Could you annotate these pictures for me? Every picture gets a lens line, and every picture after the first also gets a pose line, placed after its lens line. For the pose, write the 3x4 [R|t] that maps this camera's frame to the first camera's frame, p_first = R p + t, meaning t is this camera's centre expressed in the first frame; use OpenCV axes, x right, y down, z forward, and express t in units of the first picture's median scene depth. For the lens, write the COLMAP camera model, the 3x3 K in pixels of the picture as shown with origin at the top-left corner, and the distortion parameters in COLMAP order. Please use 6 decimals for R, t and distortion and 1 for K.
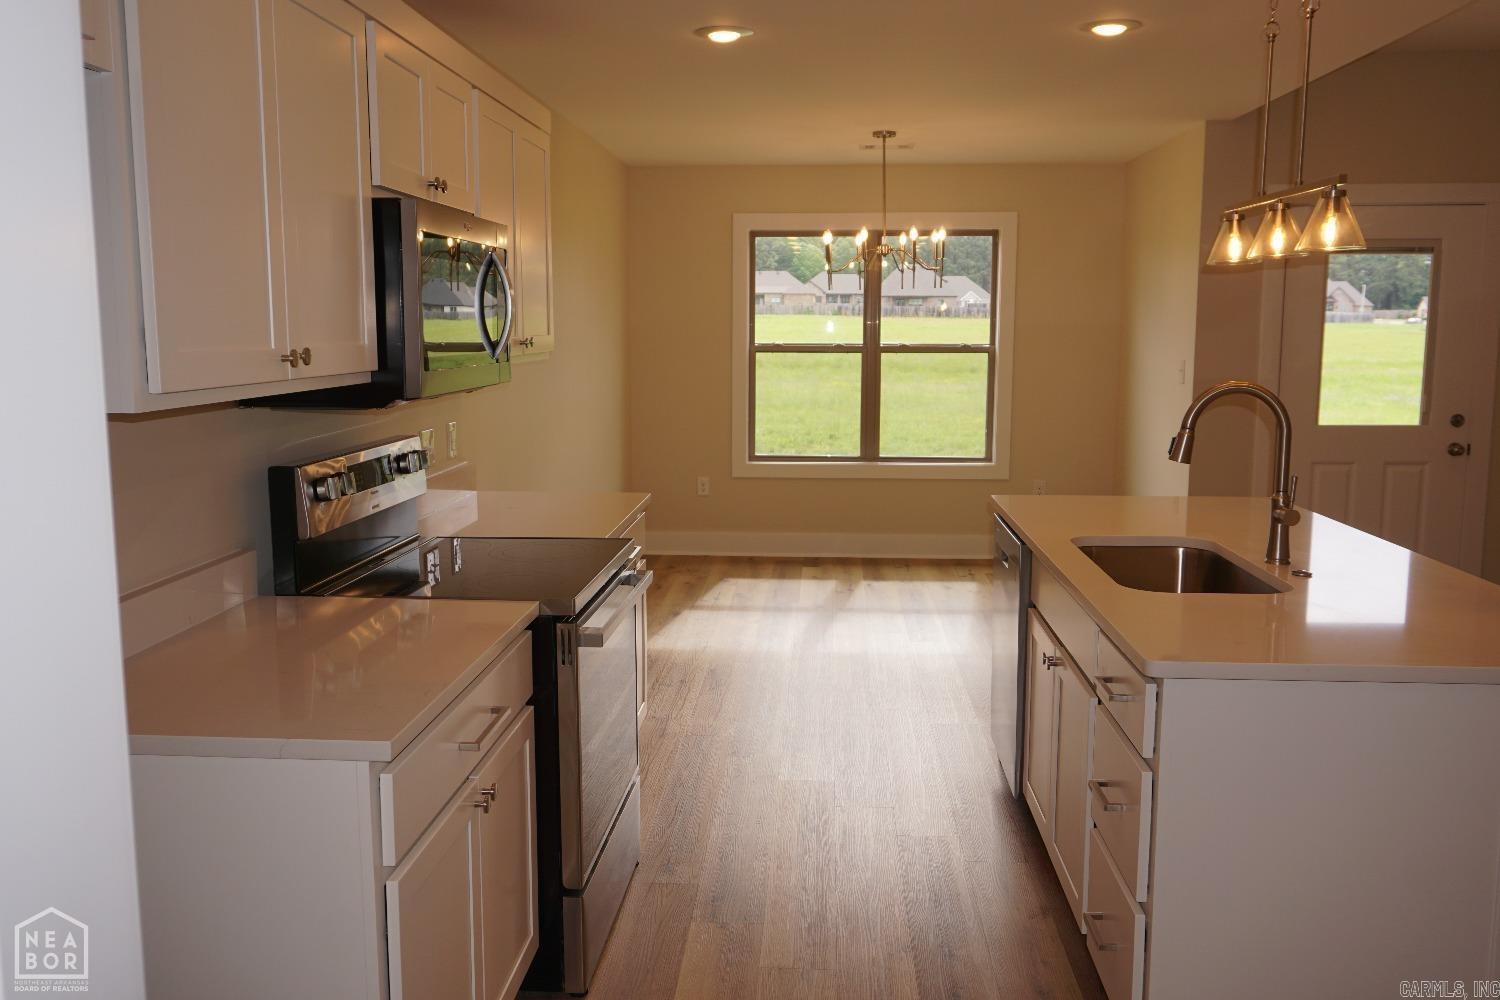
lens RADIAL K [[1266.4, 0, 751.7], [0, 1266.4, 499.3], [0, 0, 1]] dist [-0.001692, 0.001698]
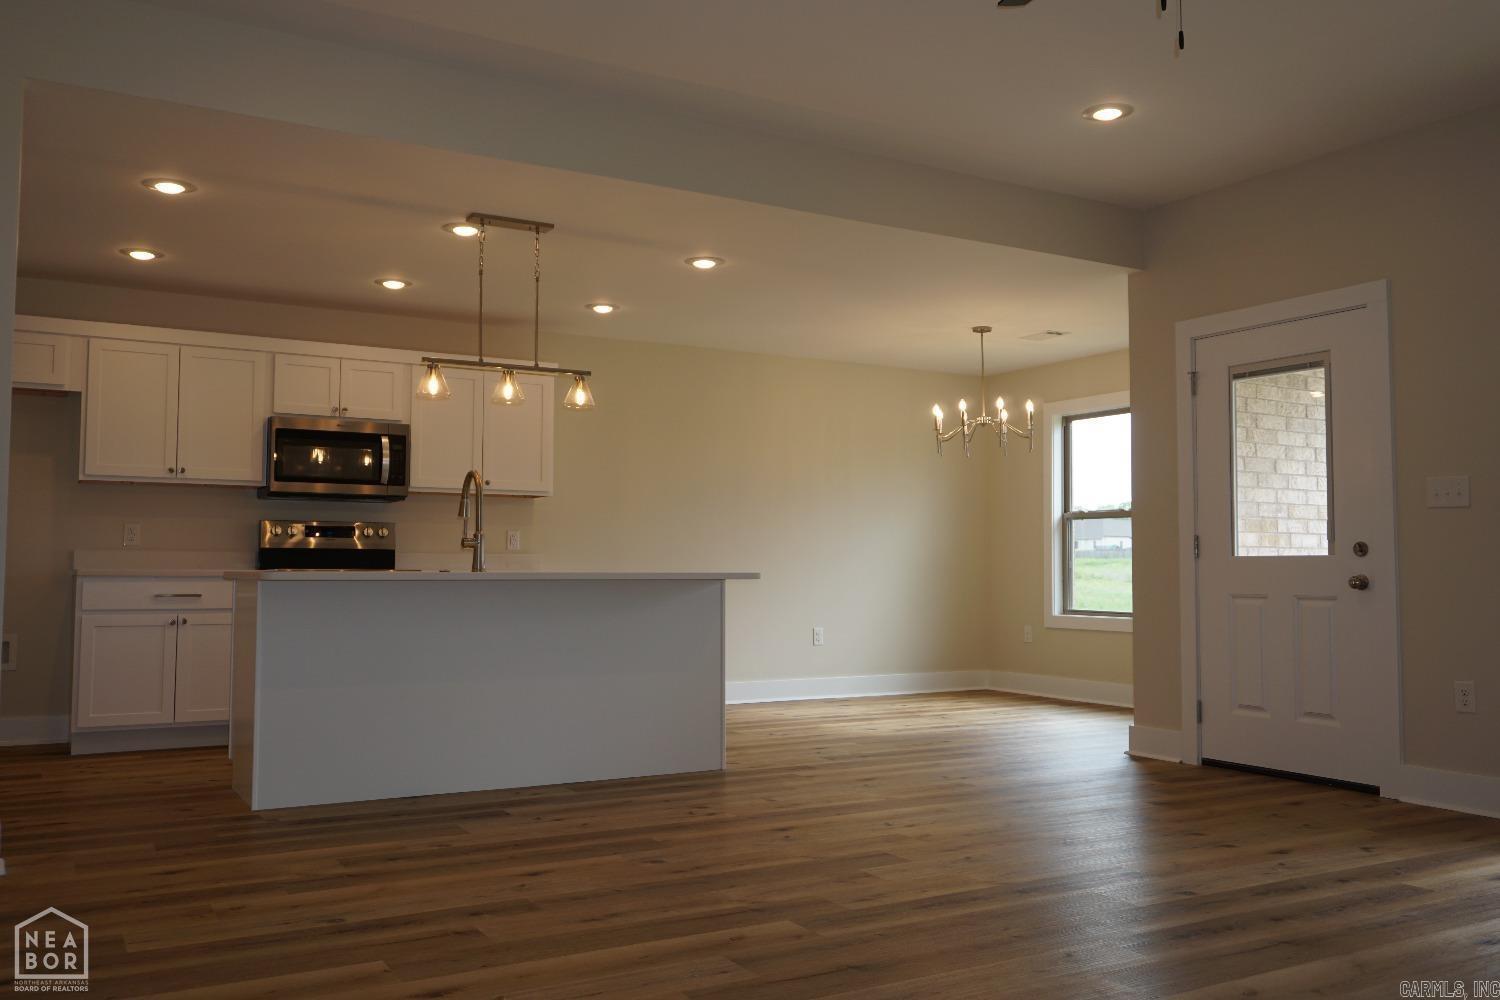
lens RADIAL K [[1266.4, 0, 734.9], [0, 1266.4, 495.4], [0, 0, 1]] dist [-0.001692, 0.001698]
pose [[0.560969, -0.044992, -0.826613, 0.791249], [-0.118409, 0.983894, -0.133909, 0.052712], [0.819325, 0.172997, 0.546607, 0.125737]]
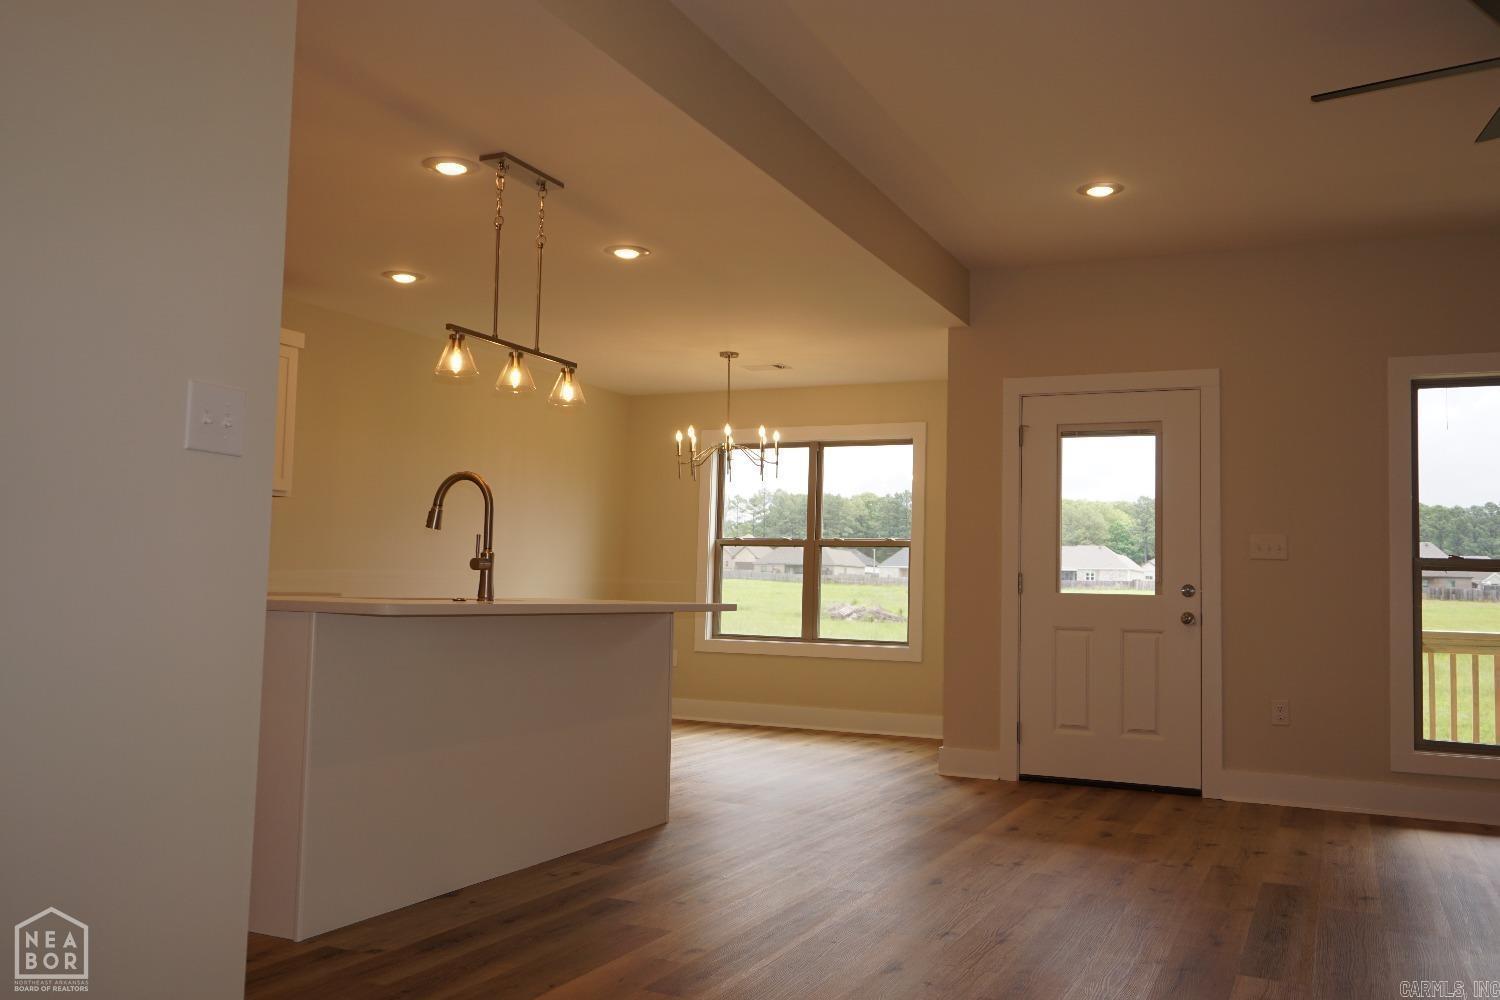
lens RADIAL K [[1266.4, 0, 747.8], [0, 1266.4, 503.5], [0, 0, 1]] dist [-0.001692, 0.001698]
pose [[0.933862, -0.001320, -0.357632, 0.451293], [-0.073721, 0.977806, -0.196114, 0.074970], [0.349954, 0.209508, 0.913038, -0.069110]]
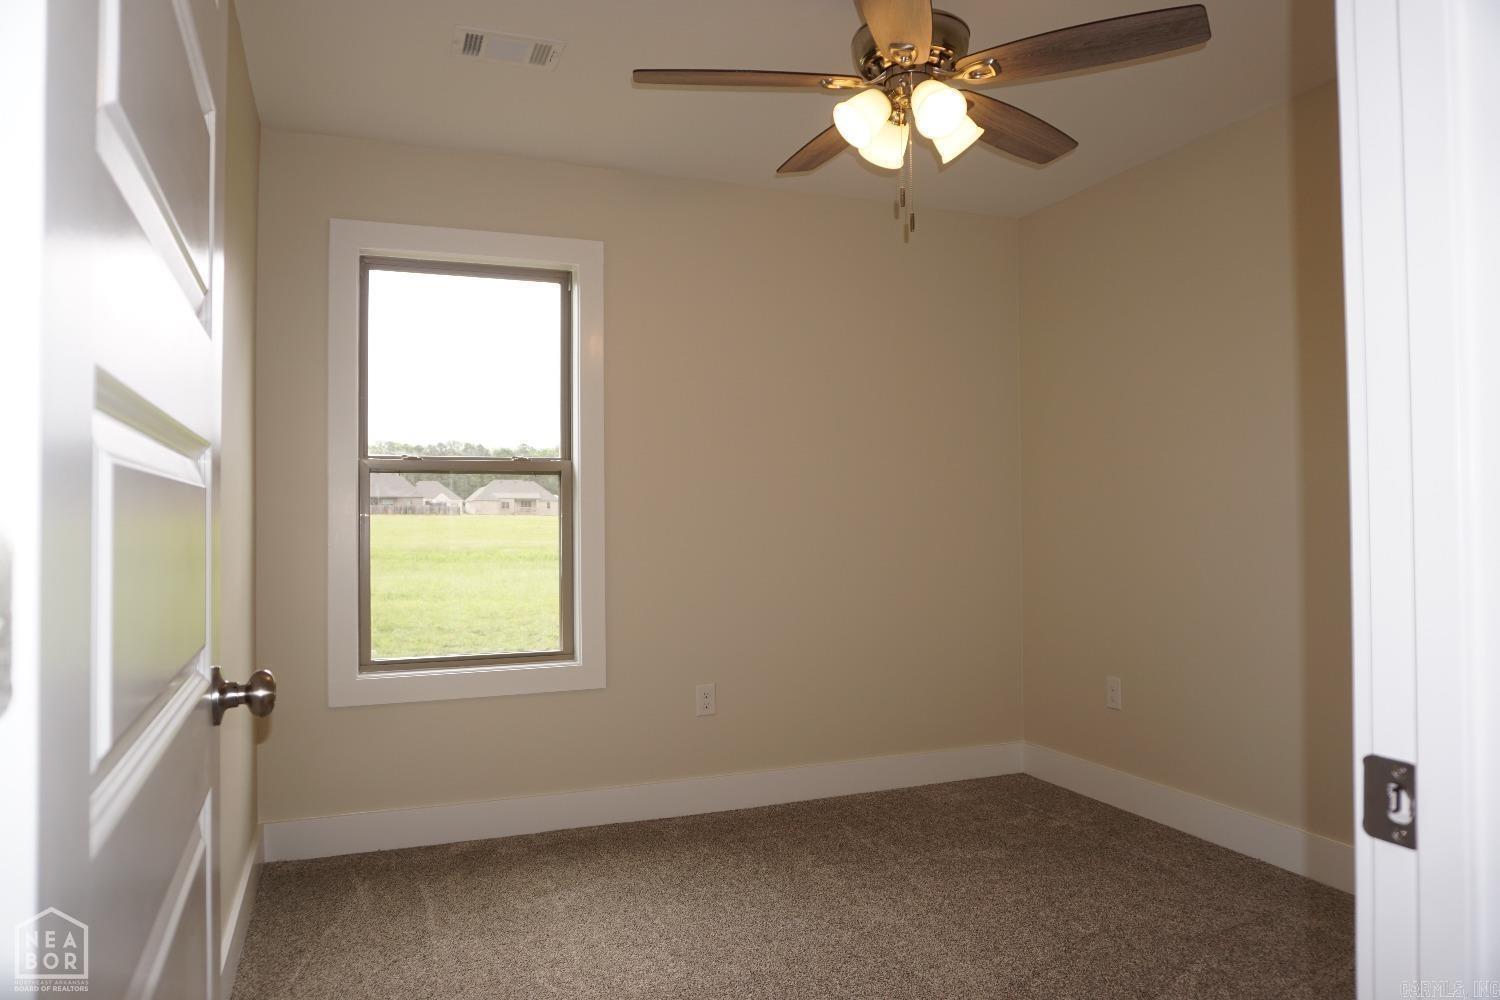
lens RADIAL K [[1003.0, 0, 754.6], [0, 1003.0, 495.0], [0, 0, 1]] dist [0.005146, -0.000987]
pose [[0.886766, 0.001238, 0.462217, -0.051779], [0.073329, 0.986955, -0.143325, -0.031971], [-0.456365, 0.160990, 0.875108, 0.551801]]
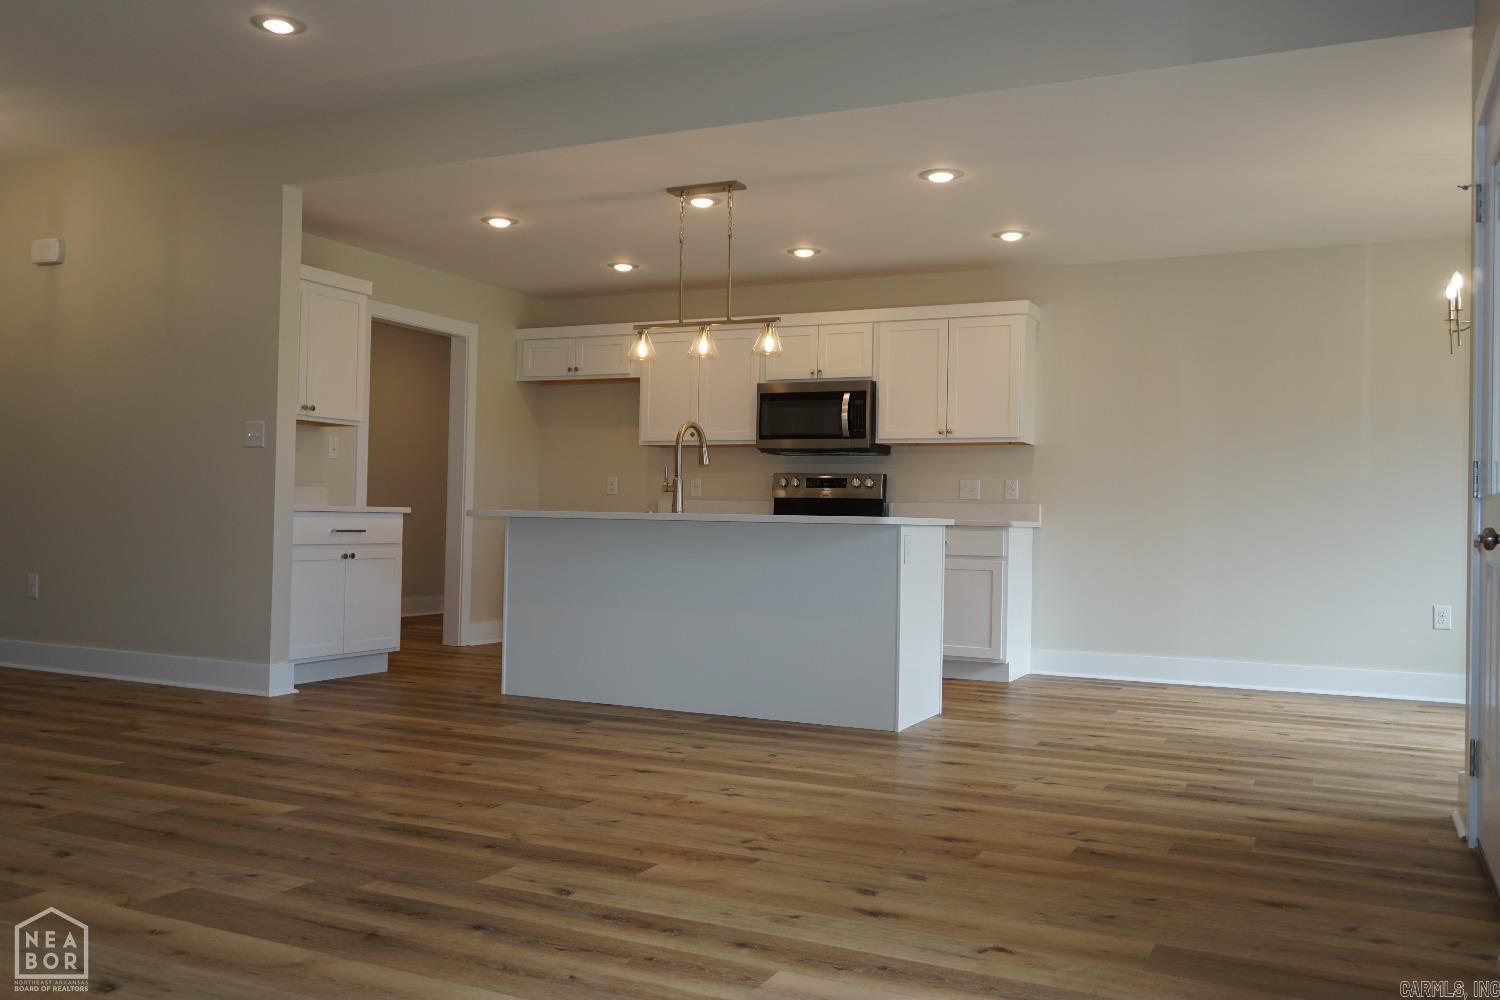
lens RADIAL K [[1266.4, 0, 751.0], [0, 1266.4, 509.7], [0, 0, 1]] dist [-0.001692, 0.001698]
pose [[-0.373226, -0.011935, -0.927664, 0.830890], [-0.146925, 0.988059, 0.046400, -0.024833], [0.916032, 0.153615, -0.370523, 0.704285]]
